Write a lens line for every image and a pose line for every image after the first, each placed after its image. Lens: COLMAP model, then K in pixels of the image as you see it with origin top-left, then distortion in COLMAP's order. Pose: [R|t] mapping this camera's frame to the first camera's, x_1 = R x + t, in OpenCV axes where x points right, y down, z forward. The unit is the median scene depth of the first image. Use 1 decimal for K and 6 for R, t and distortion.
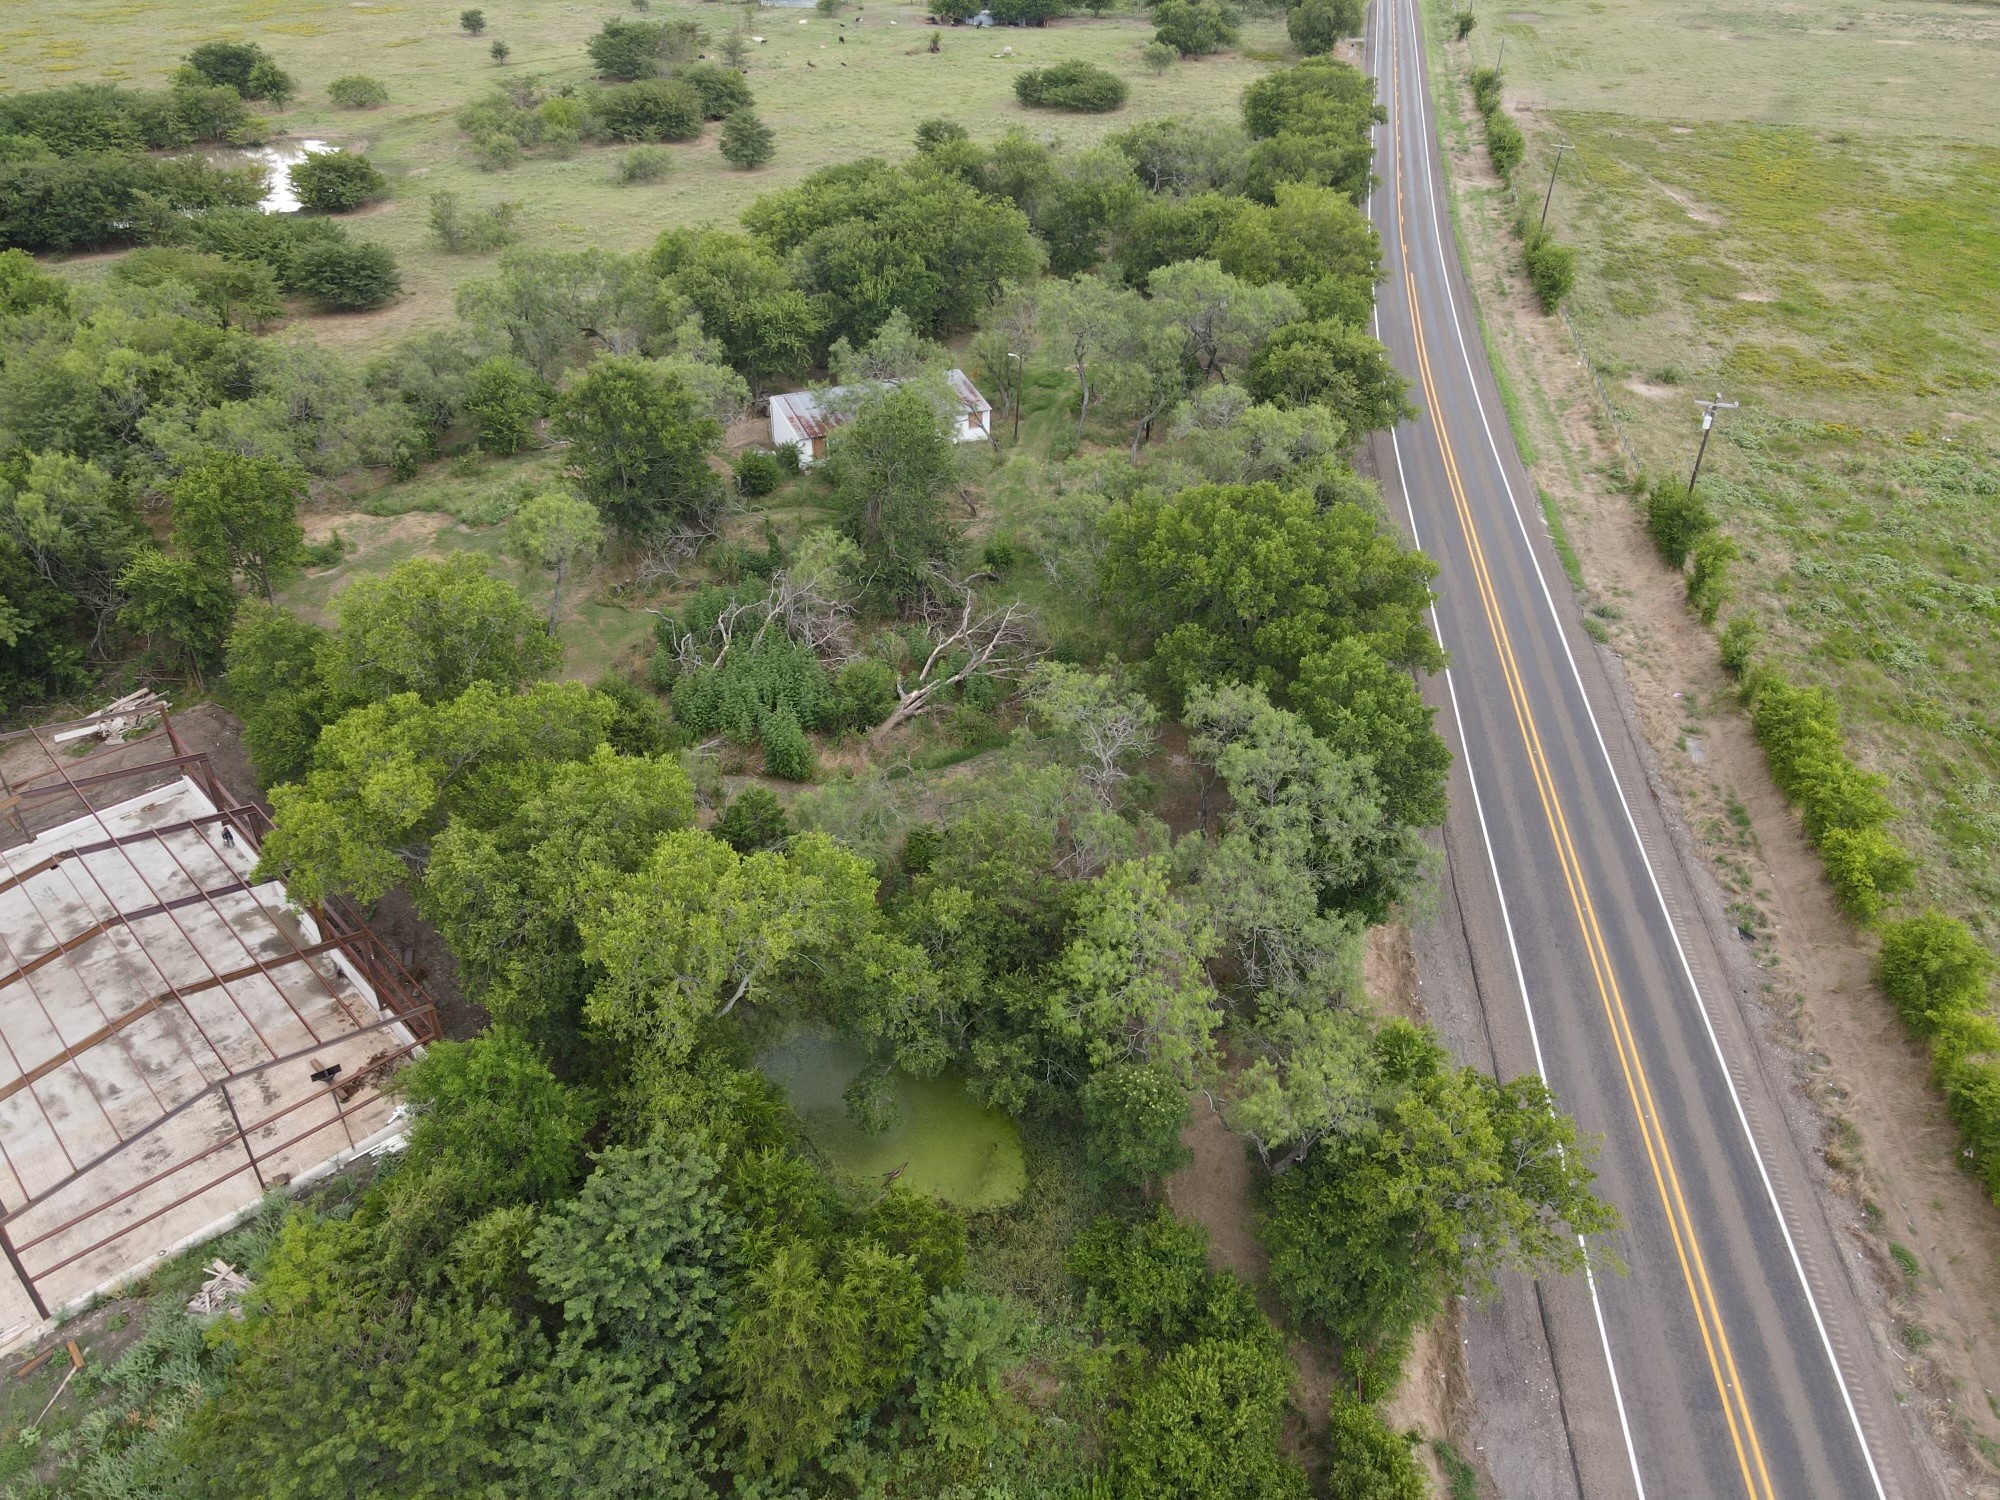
lens RADIAL K [[1462.0, 0, 1000.0], [0, 1462.0, 750.0], [0, 0, 1]] dist [0.010664, 0.008123]
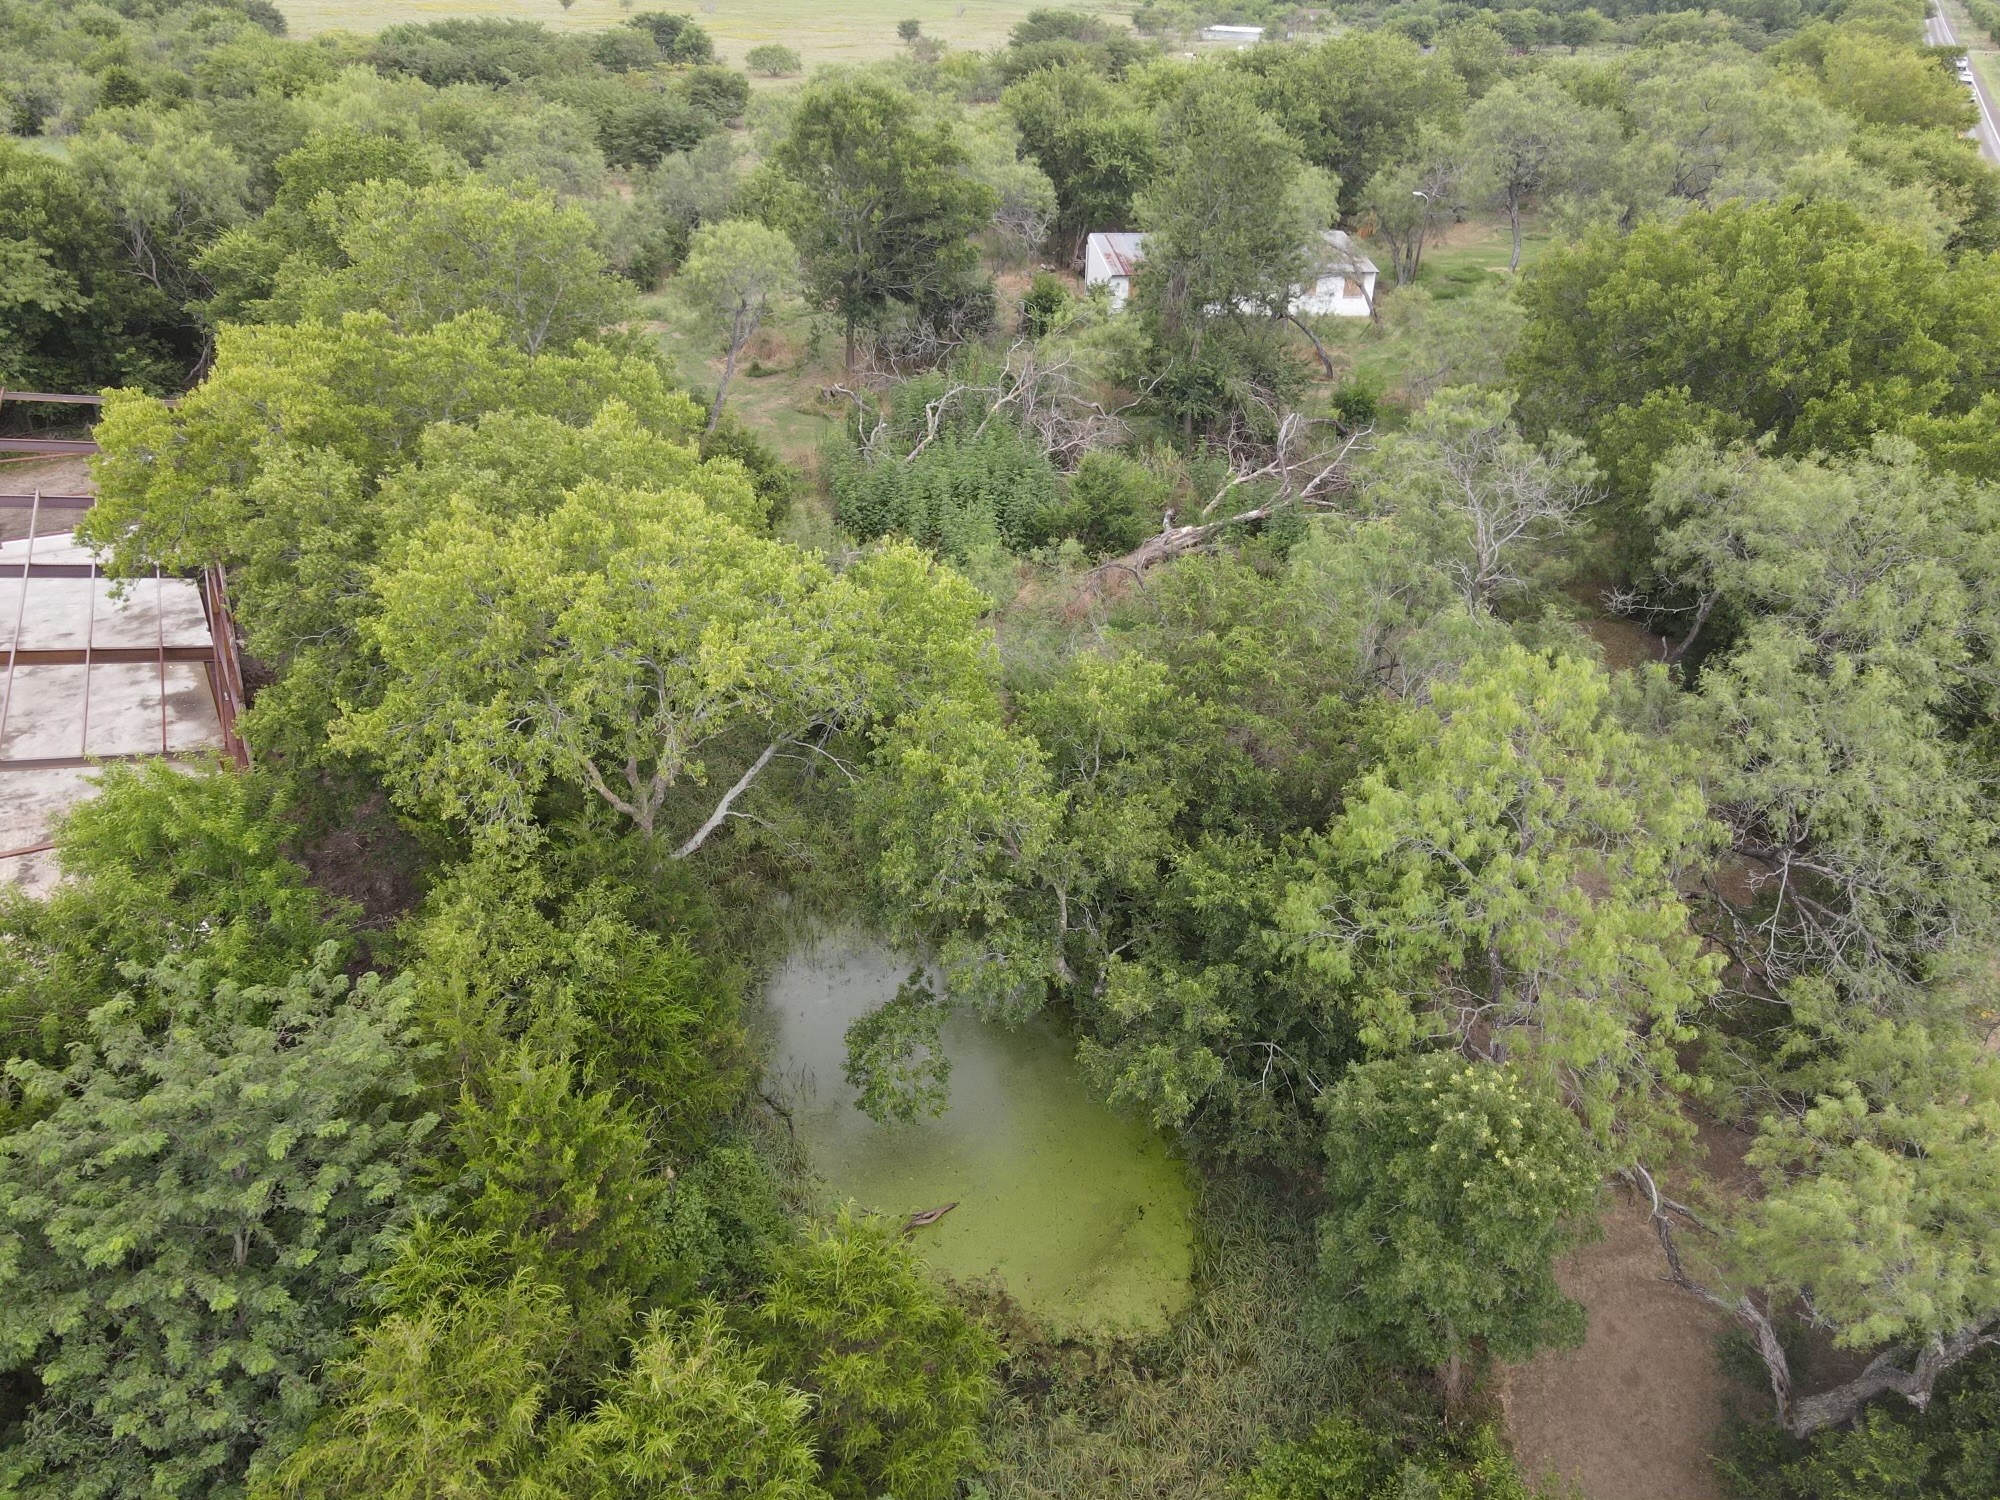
lens RADIAL K [[1462.0, 0, 1000.0], [0, 1462.0, 750.0], [0, 0, 1]] dist [0.010664, 0.008123]
pose [[0.959446, 0.149624, -0.238904, 0.046824], [-0.168447, 0.983865, -0.060299, 0.160982], [0.226027, 0.098096, 0.969169, 0.516924]]
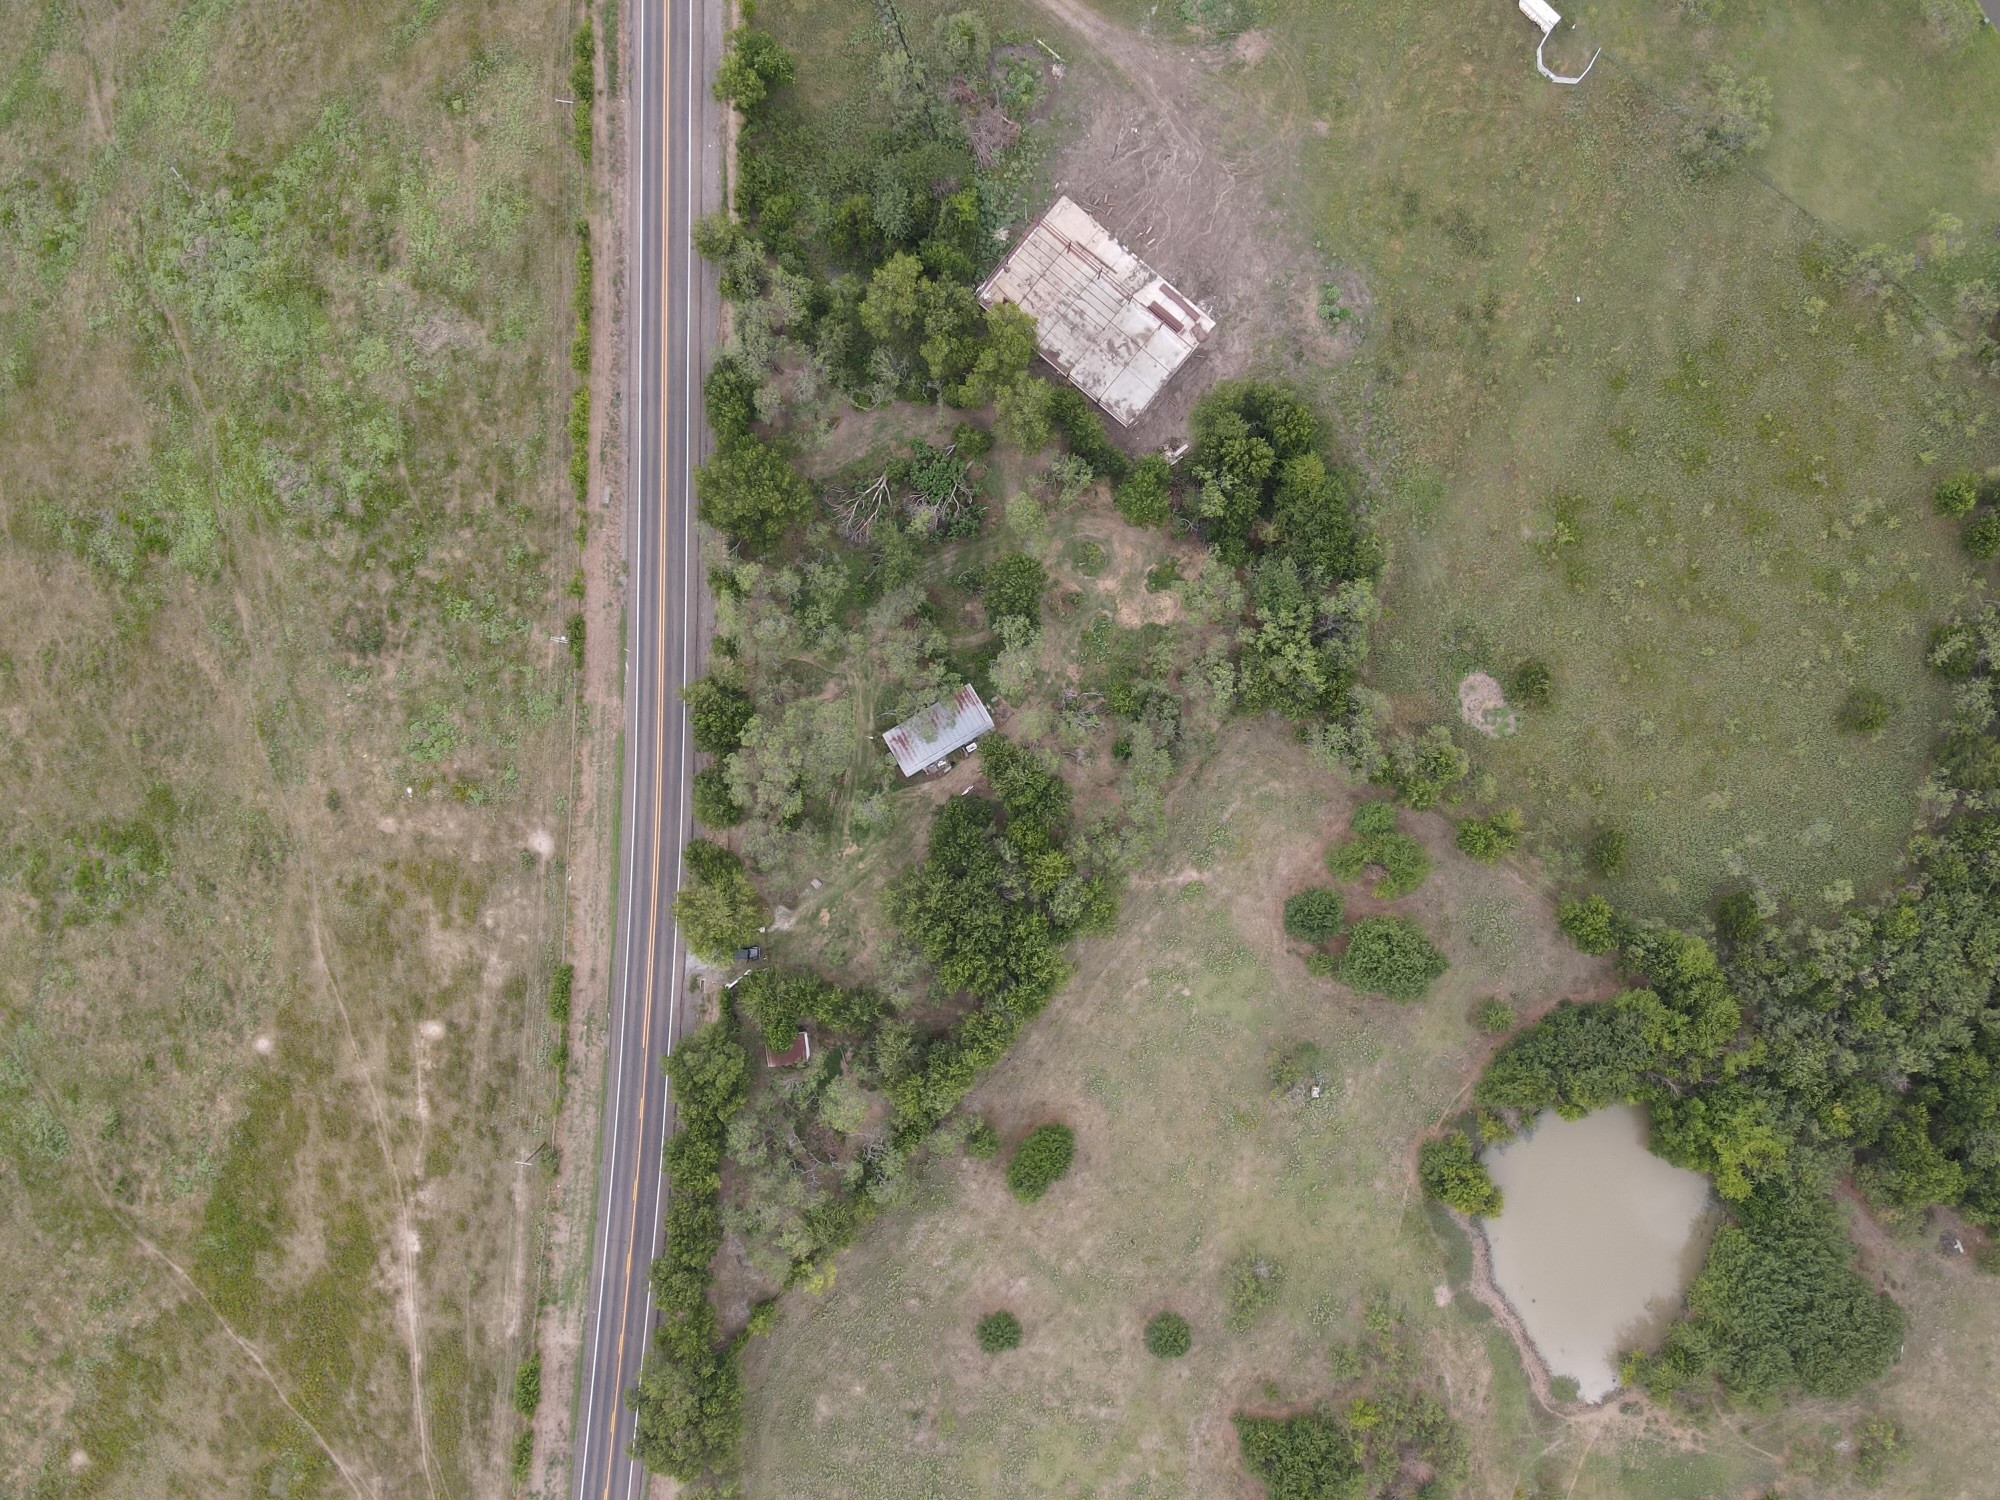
lens RADIAL K [[1462.0, 0, 1000.0], [0, 1462.0, 750.0], [0, 0, 1]] dist [0.010664, 0.008123]
pose [[-0.992021, 0.121432, -0.033892, -0.168149], [-0.097396, -0.567462, 0.817619, -3.564443], [0.080053, 0.814396, 0.574761, -0.222321]]
